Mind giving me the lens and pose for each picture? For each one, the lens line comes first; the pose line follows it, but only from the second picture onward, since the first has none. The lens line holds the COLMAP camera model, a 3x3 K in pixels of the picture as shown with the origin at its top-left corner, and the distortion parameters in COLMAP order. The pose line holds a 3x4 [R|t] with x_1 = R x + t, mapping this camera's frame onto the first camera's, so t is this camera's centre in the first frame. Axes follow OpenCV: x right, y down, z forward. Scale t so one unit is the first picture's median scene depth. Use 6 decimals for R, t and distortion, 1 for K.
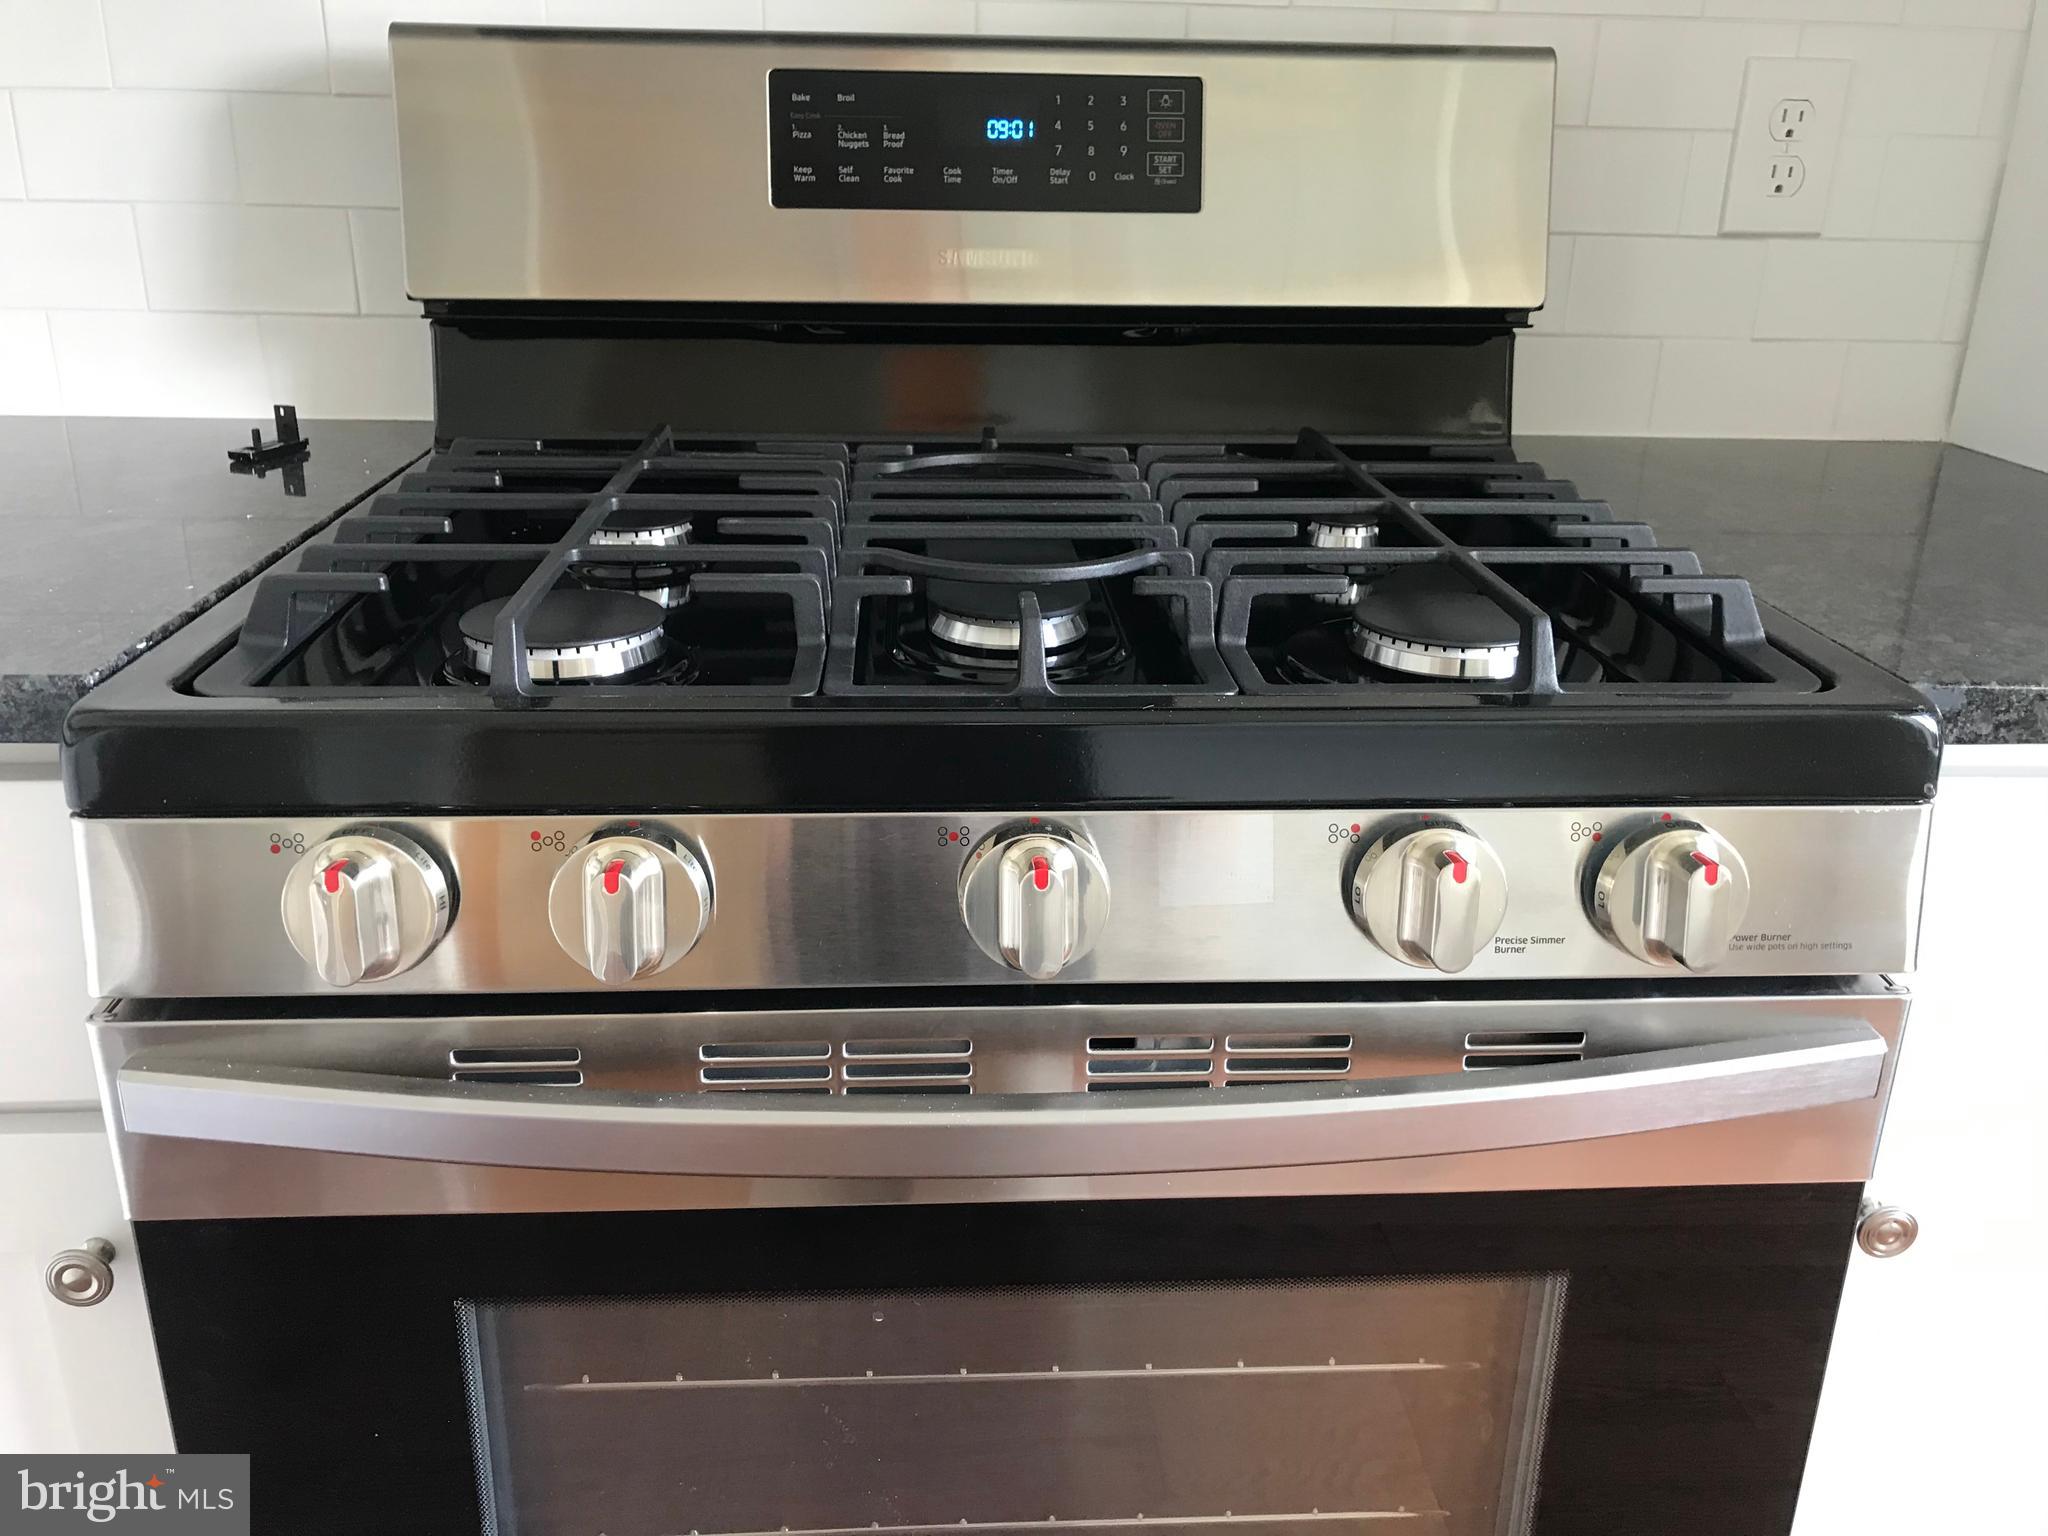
lens RADIAL K [[1699.8, 0, 1010.8], [0, 1699.8, 775.6], [0, 0, 1]] dist [0.050436, -0.068968]
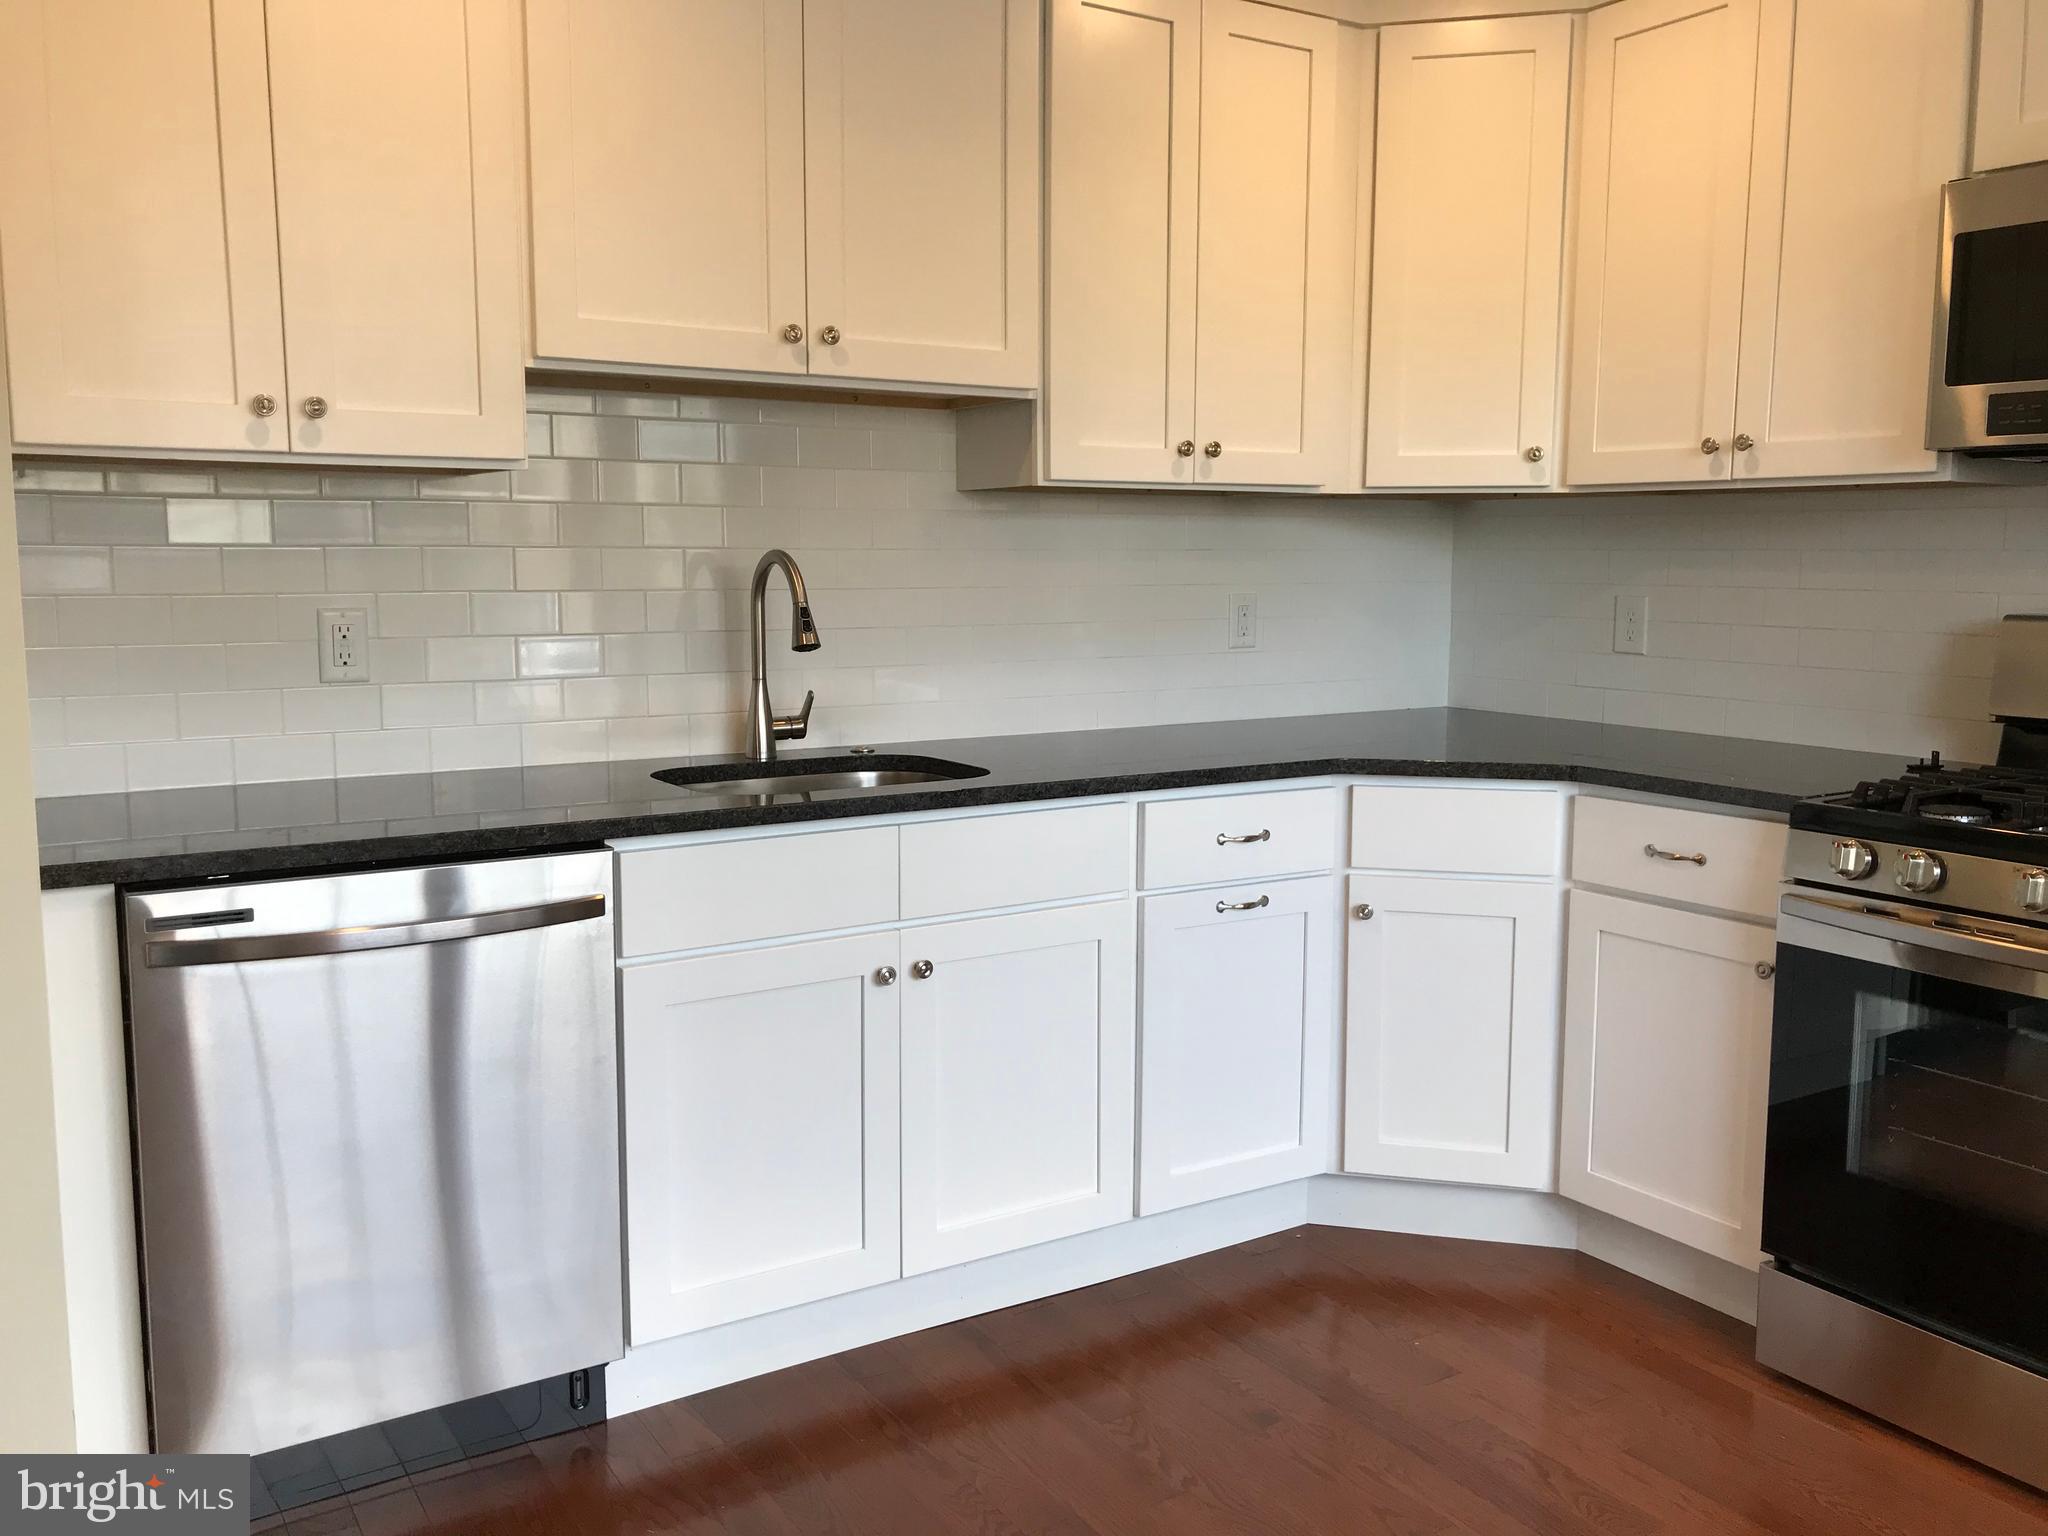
lens RADIAL K [[1699.8, 0, 1005.0], [0, 1699.8, 772.6], [0, 0, 1]] dist [0.050436, -0.068968]
pose [[0.476089, 0.090421, -0.874736, 1.211712], [-0.296450, 0.952979, -0.062839, 0.406659], [0.827923, 0.289233, 0.480508, -1.445062]]
